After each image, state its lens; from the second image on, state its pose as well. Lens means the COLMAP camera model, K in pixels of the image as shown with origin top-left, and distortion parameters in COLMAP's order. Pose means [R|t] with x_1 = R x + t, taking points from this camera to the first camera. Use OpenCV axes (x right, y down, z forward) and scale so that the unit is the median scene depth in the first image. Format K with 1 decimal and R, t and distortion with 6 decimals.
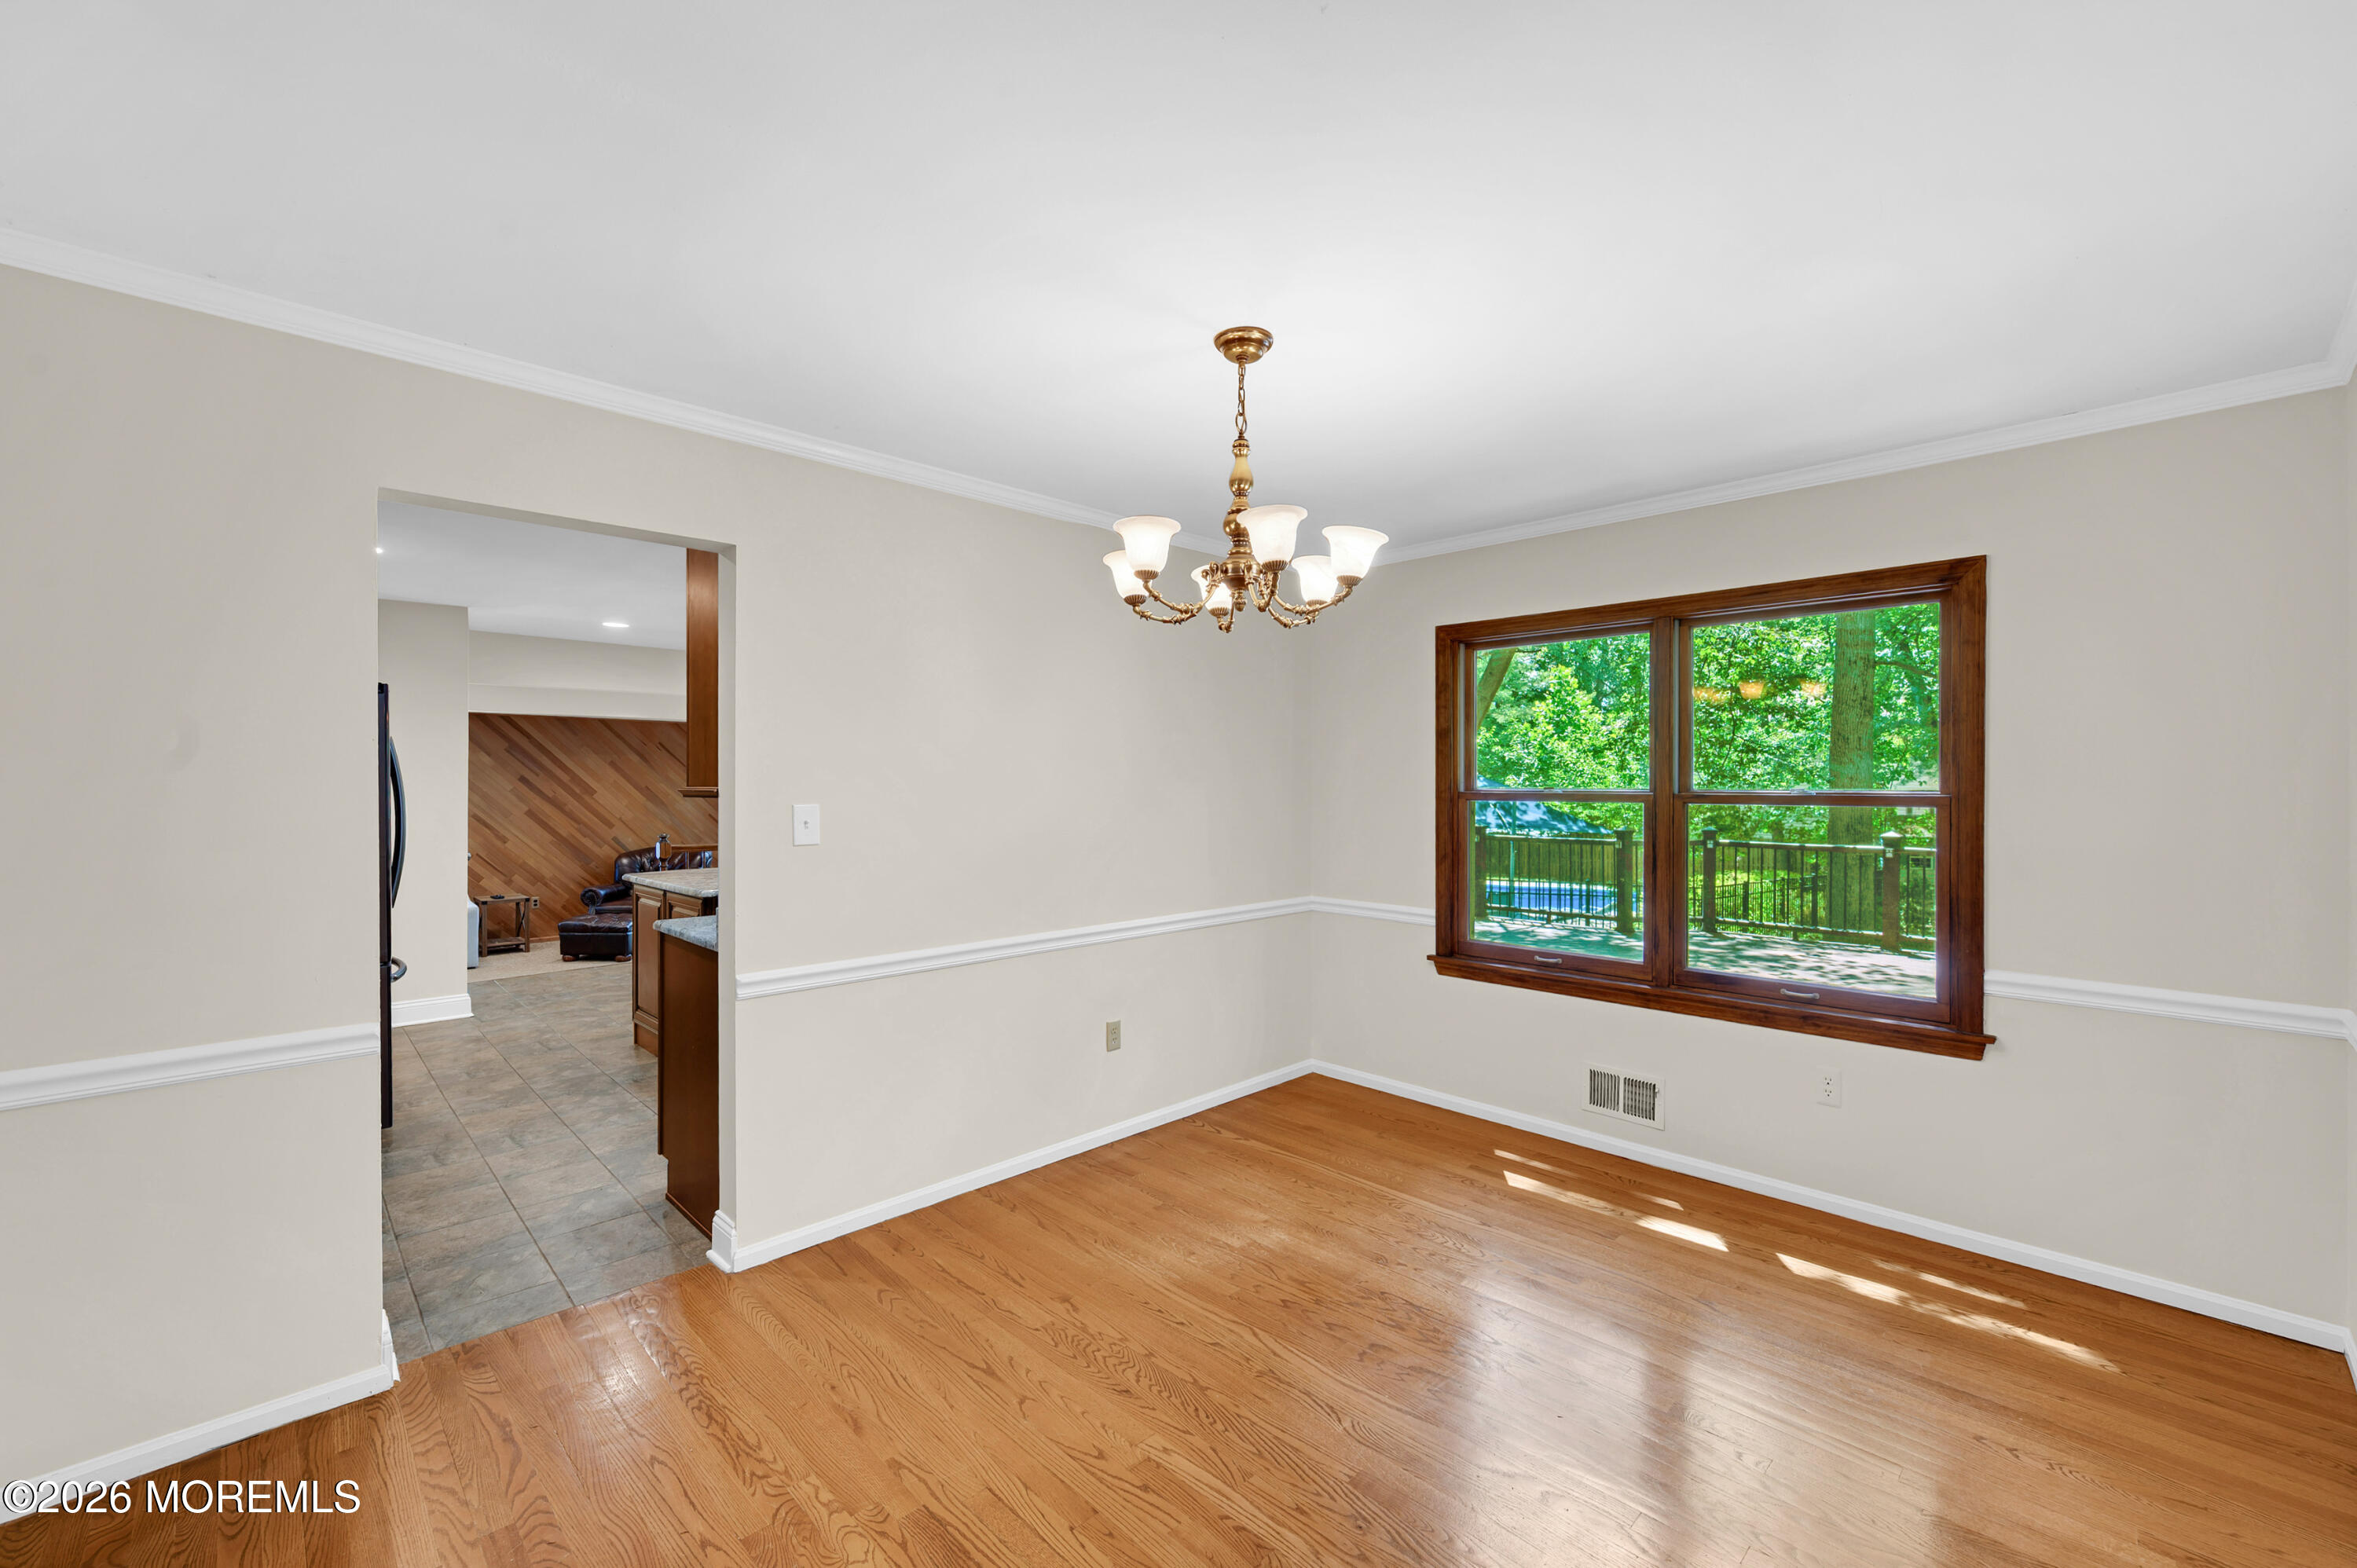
lens RADIAL K [[963.0, 0, 1173.0], [0, 963.0, 787.9], [0, 0, 1]] dist [0.003186, -0.000046]
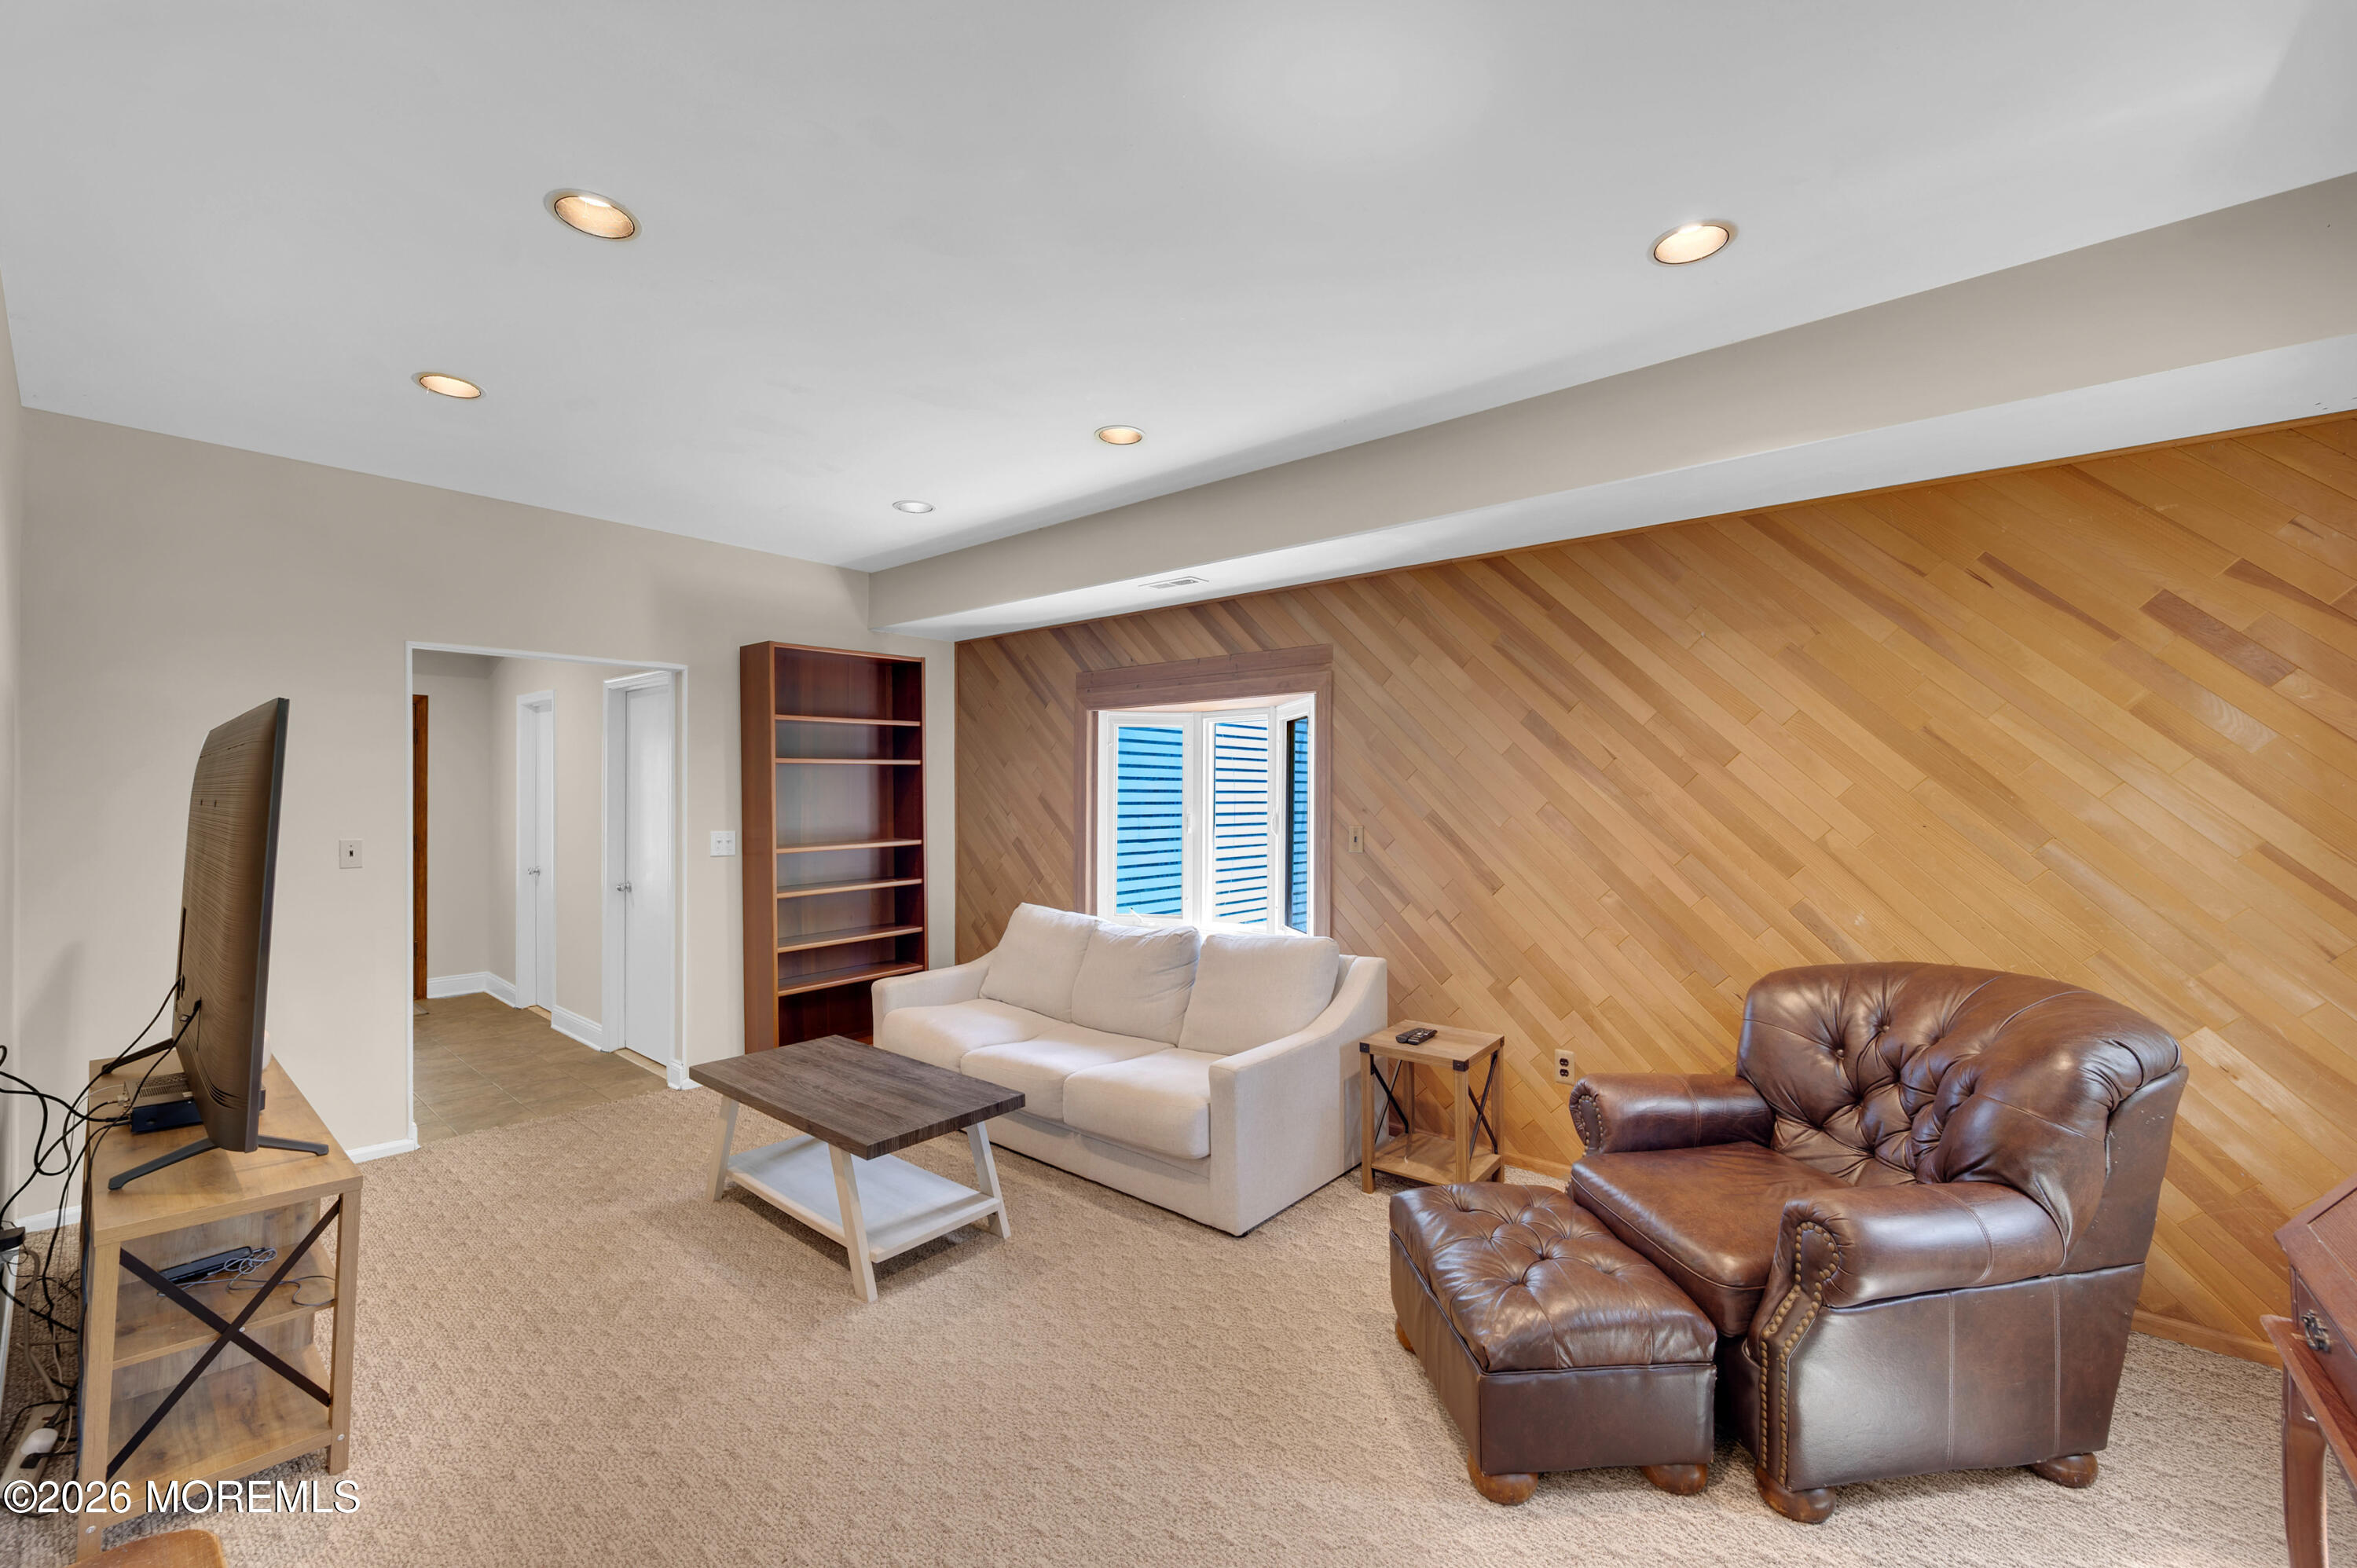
lens RADIAL K [[924.3, 0, 1179.6], [0, 924.3, 797.8], [0, 0, 1]] dist [0.000390, -0.000180]
pose [[0.099124, 0.002242, -0.995073, -0.933732], [-0.006362, 0.999978, 0.001620, 0.055416], [0.995055, 0.006170, 0.099137, 2.303836]]
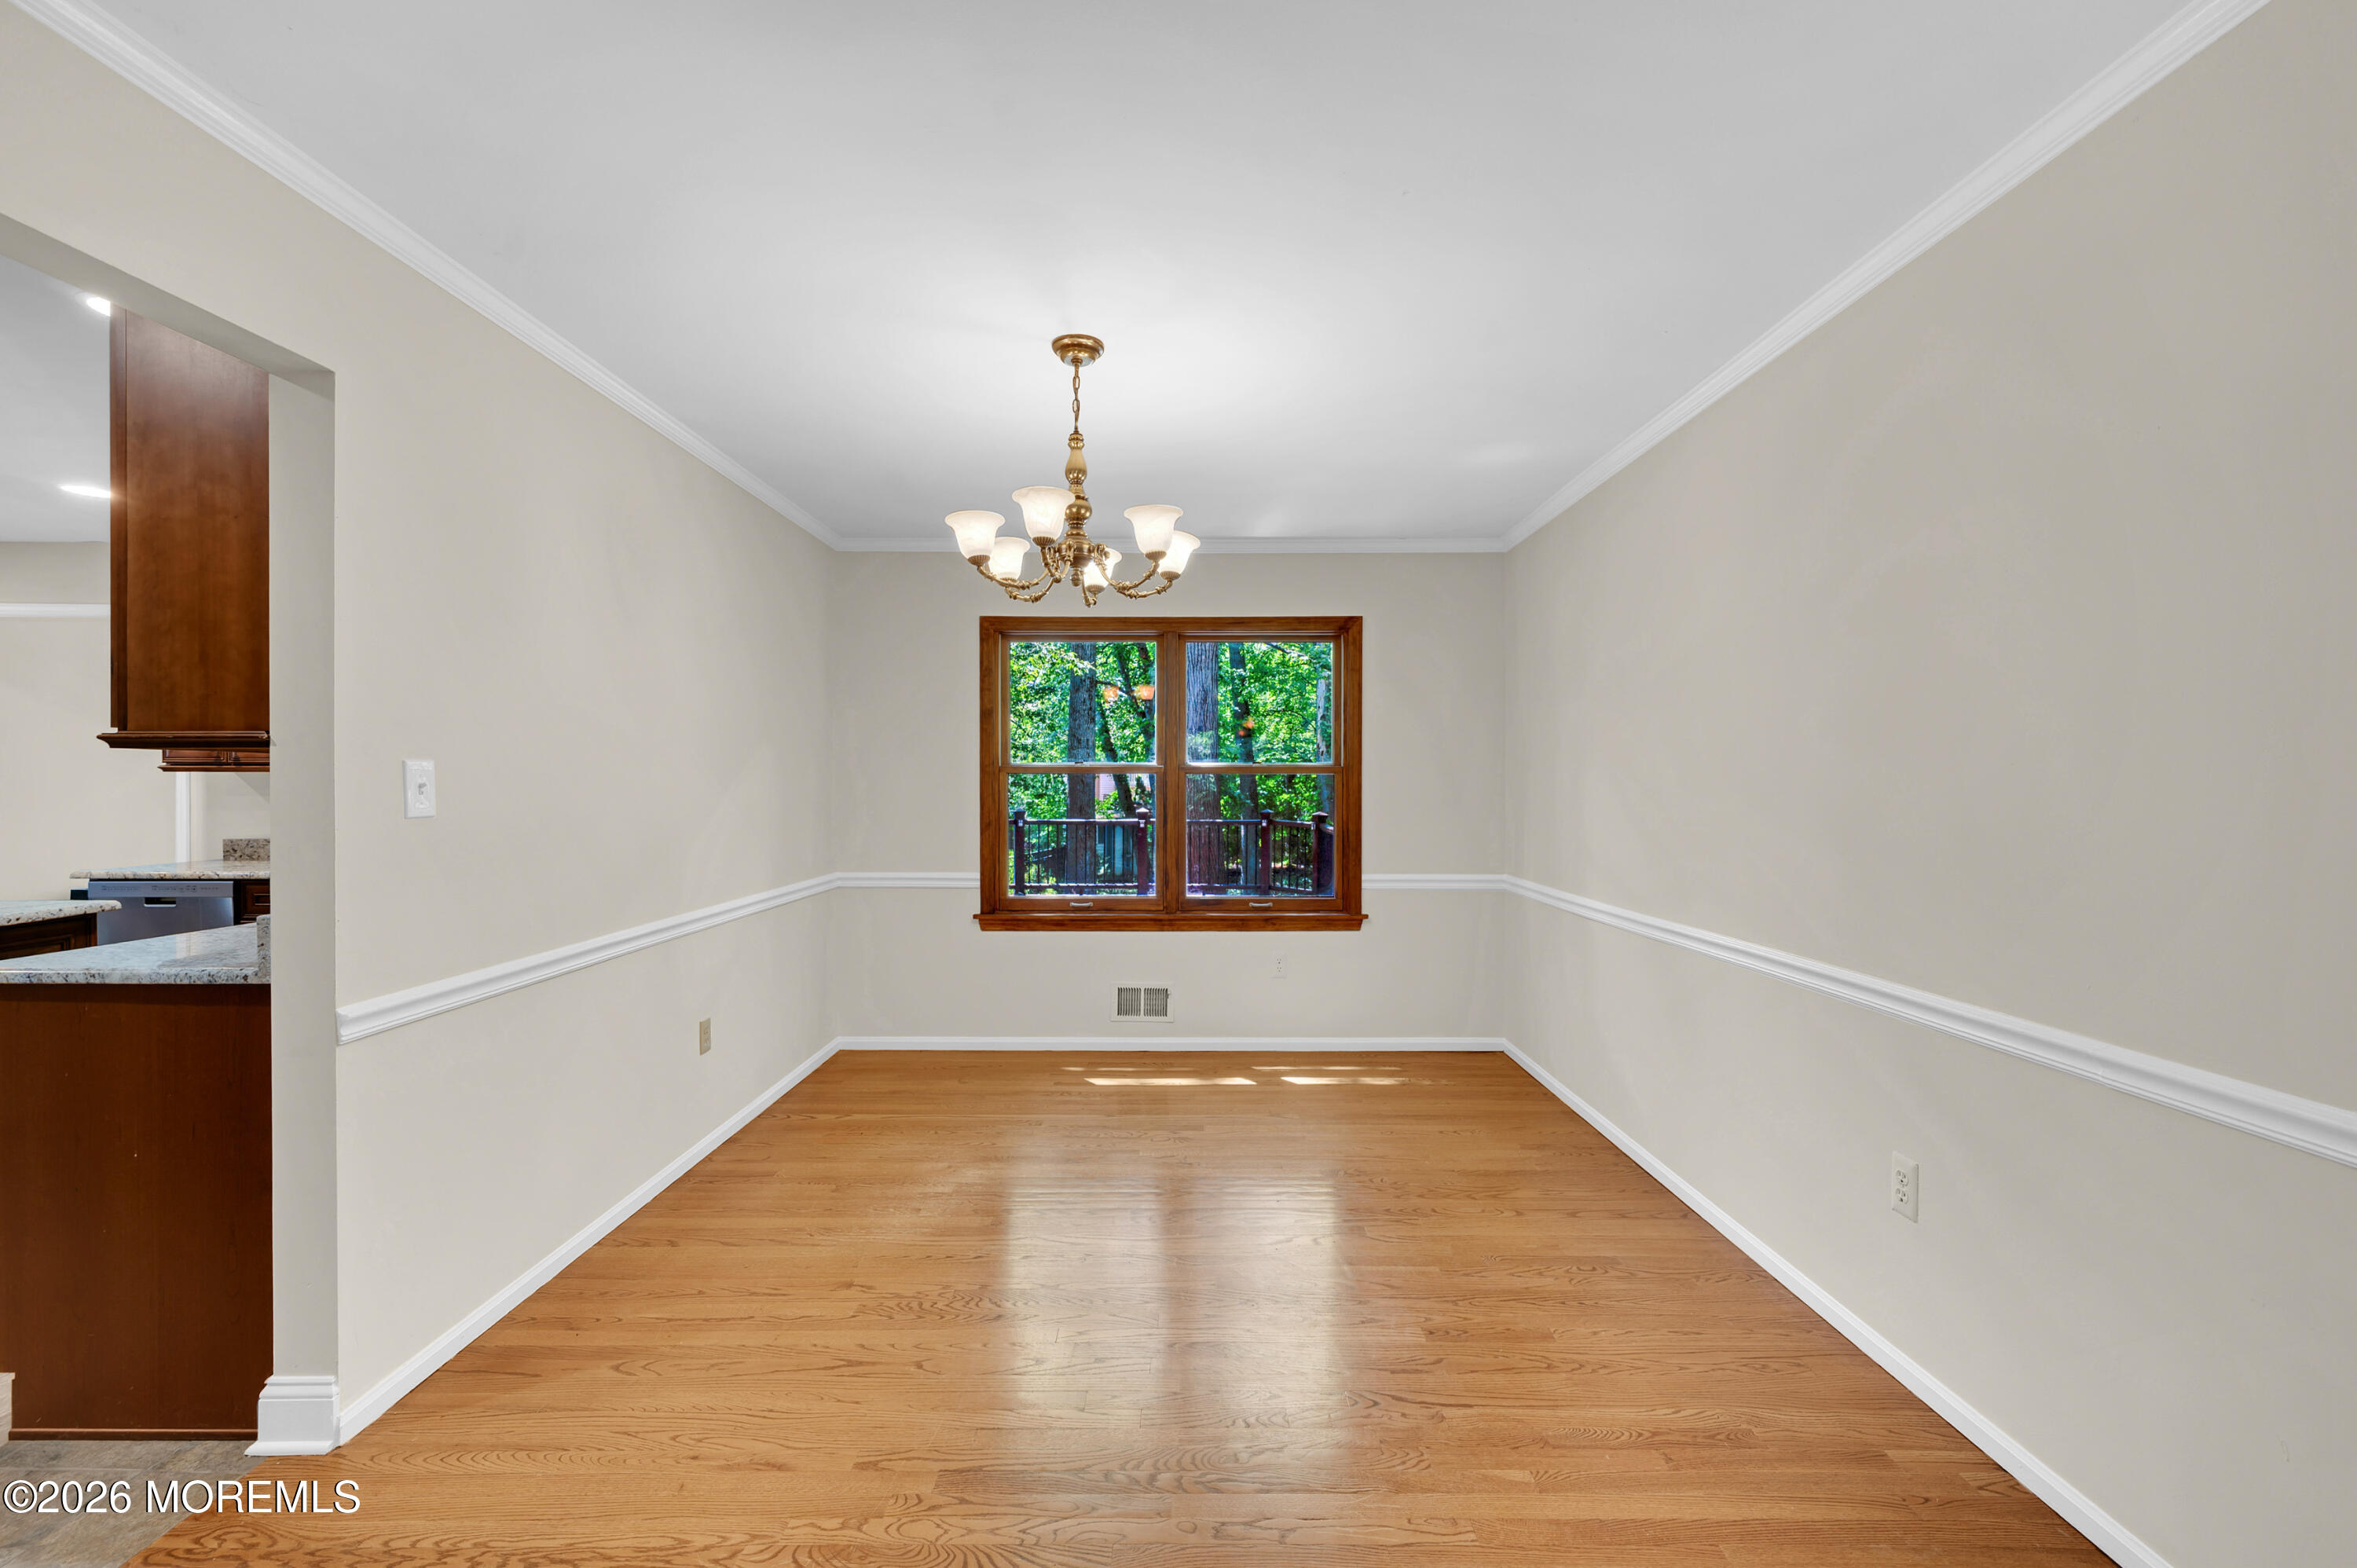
lens RADIAL K [[949.1, 0, 1178.5], [0, 949.1, 784.0], [0, 0, 1]] dist [0.000306, -0.000078]
pose [[0.701849, -0.002814, 0.712320, -0.385632], [0.004551, 0.999990, -0.000533, 0.029579], [-0.712311, 0.003616, 0.701855, 0.081582]]
